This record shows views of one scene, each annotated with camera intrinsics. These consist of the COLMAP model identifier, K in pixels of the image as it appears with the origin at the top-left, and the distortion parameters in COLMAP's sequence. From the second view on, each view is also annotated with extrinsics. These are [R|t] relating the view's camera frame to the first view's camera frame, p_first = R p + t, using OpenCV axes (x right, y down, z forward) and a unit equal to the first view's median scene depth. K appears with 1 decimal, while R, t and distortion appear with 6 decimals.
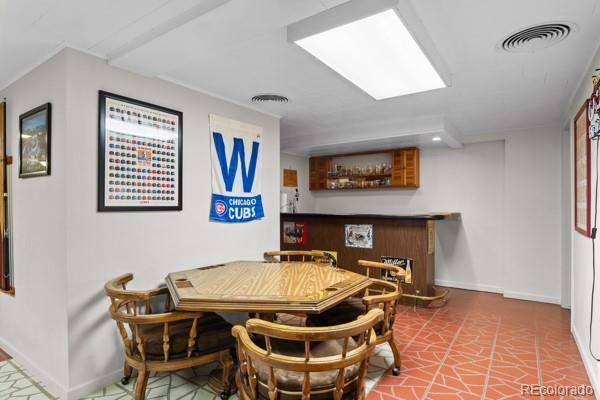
lens RADIAL K [[326.8, 0, 299.8], [0, 326.8, 202.3], [0, 0, 1]] dist [-0.028635, 0.007224]
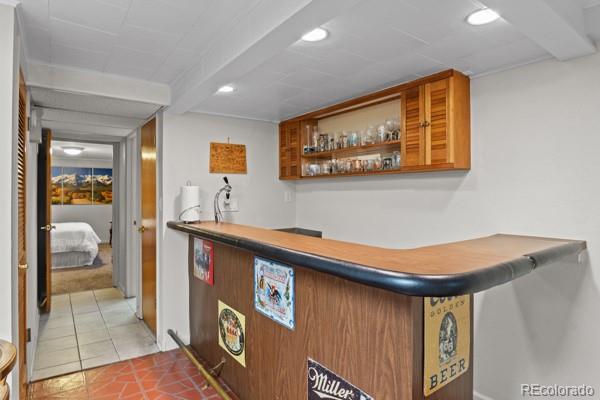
lens RADIAL K [[326.8, 0, 300.2], [0, 326.8, 191.4], [0, 0, 1]] dist [-0.028635, 0.007224]
pose [[0.942448, 0.005538, -0.334307, 0.345935], [-0.005892, 0.999983, -0.000047, -0.021170], [0.334301, 0.002014, 0.942464, 0.621013]]
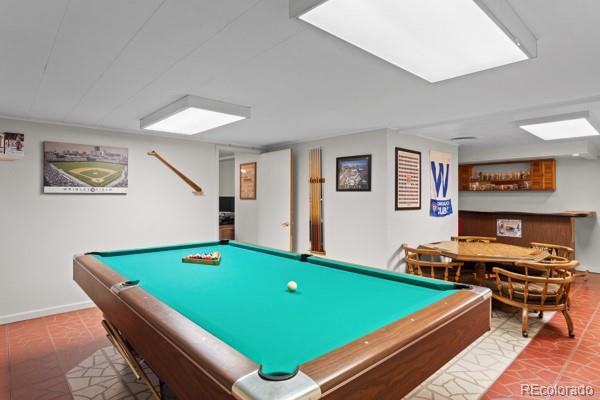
lens RADIAL K [[326.8, 0, 301.3], [0, 326.8, 190.7], [0, 0, 1]] dist [-0.028635, 0.007224]
pose [[0.973763, 0.002351, -0.227551, -0.345523], [-0.005065, 0.999923, -0.011343, -0.029870], [0.227506, 0.012198, 0.973700, -0.482547]]
